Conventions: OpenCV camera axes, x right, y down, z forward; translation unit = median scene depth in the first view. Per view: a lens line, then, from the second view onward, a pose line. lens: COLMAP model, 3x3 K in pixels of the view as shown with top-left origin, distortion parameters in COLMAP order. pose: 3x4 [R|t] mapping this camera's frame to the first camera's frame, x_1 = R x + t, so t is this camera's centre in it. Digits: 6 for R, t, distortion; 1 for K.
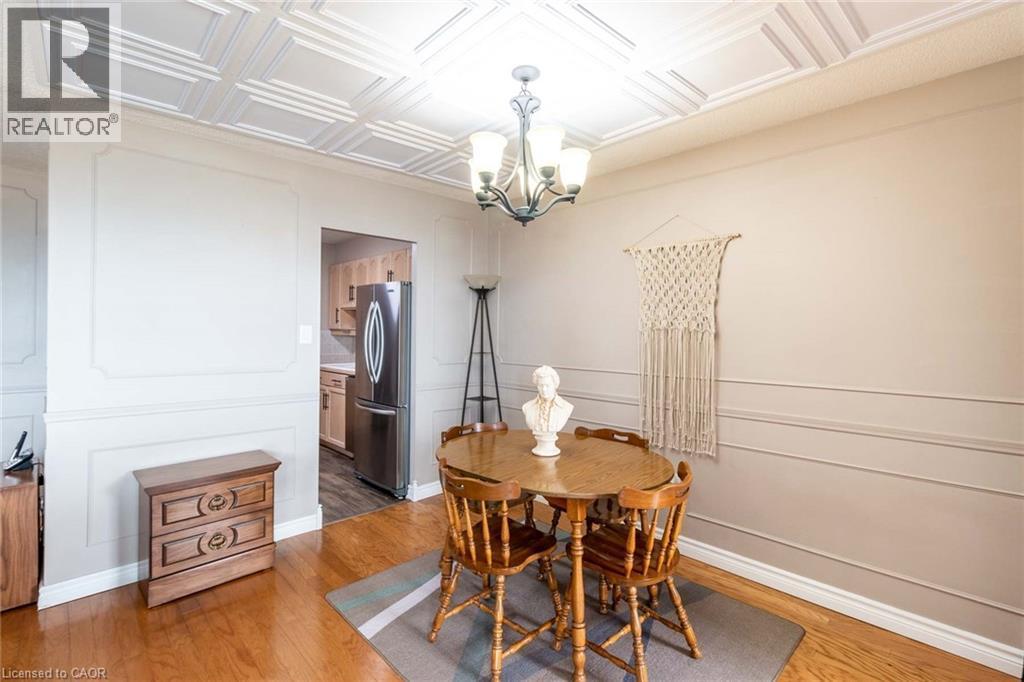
lens RADIAL K [[478.4, 0, 521.4], [0, 478.4, 327.5], [0, 0, 1]] dist [0.002098, -0.000603]
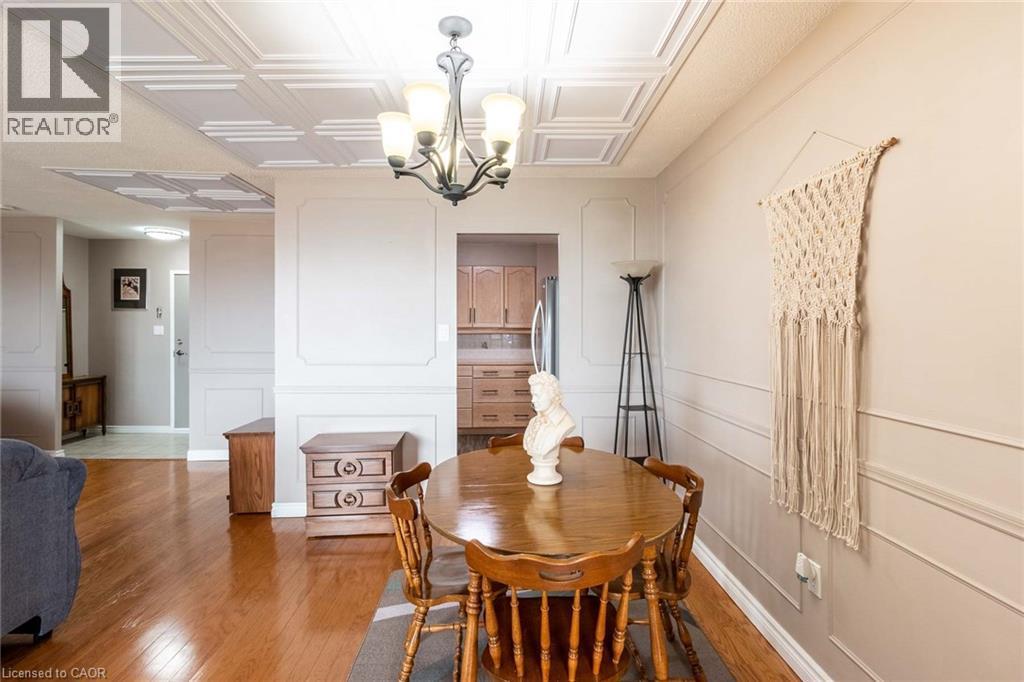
lens RADIAL K [[497.0, 0, 514.6], [0, 497.0, 323.6], [0, 0, 1]] dist [0.001241, -0.000041]
pose [[0.735490, -0.017323, -0.677314, 0.491307], [0.016068, 0.999838, -0.008123, 0.005616], [0.677345, -0.004909, 0.735649, 0.298647]]
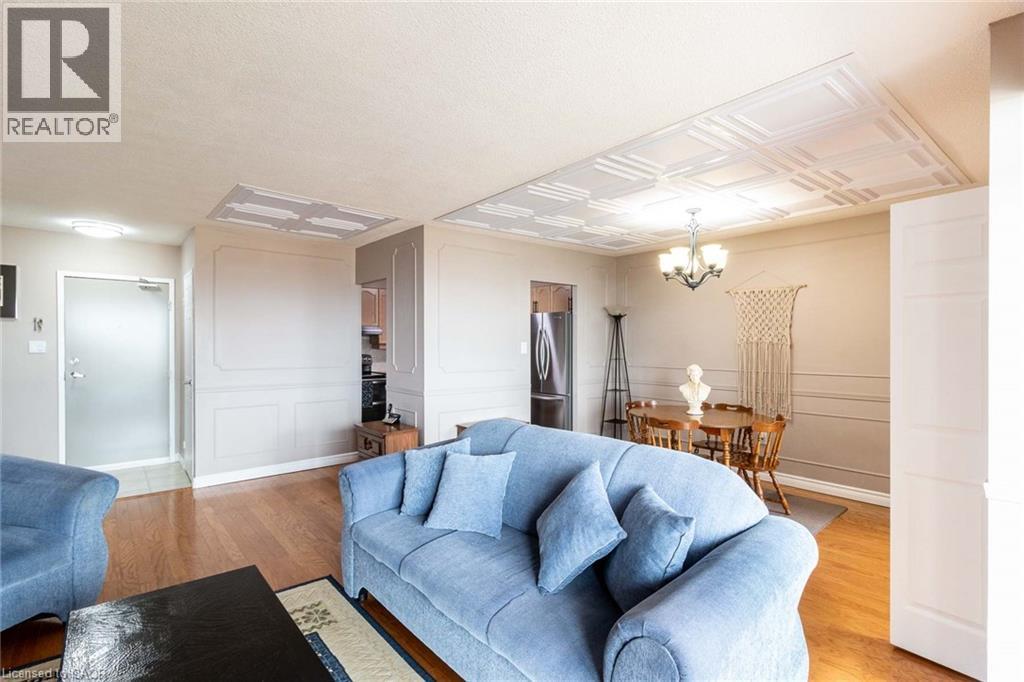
lens RADIAL K [[491.0, 0, 512.0], [0, 491.0, 341.0], [0, 0, 1]] dist [0.000495, -0.000274]
pose [[0.997493, -0.010188, -0.070033, -0.418469], [0.010585, 0.999930, 0.005299, -0.019660], [0.069974, -0.006027, 0.997531, -0.728003]]
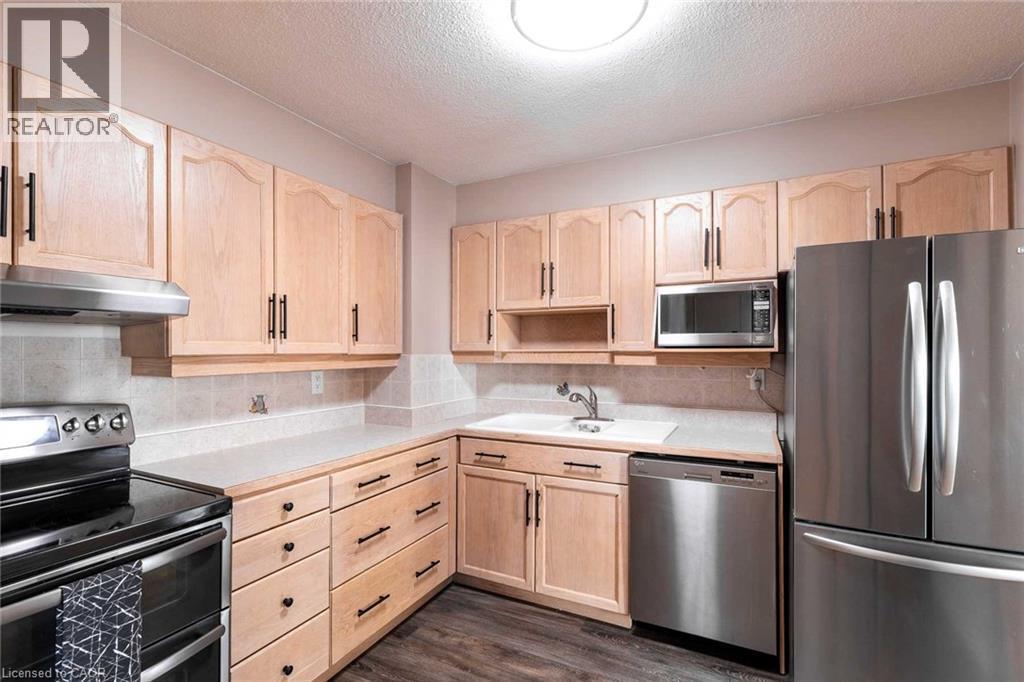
lens RADIAL K [[491.0, 0, 512.0], [0, 491.0, 341.0], [0, 0, 1]] dist [0.000495, -0.000274]
pose [[0.949564, -0.006192, 0.313513, -1.061673], [0.007179, 0.999972, -0.001994, -0.013111], [-0.313492, 0.004144, 0.949582, 1.023328]]
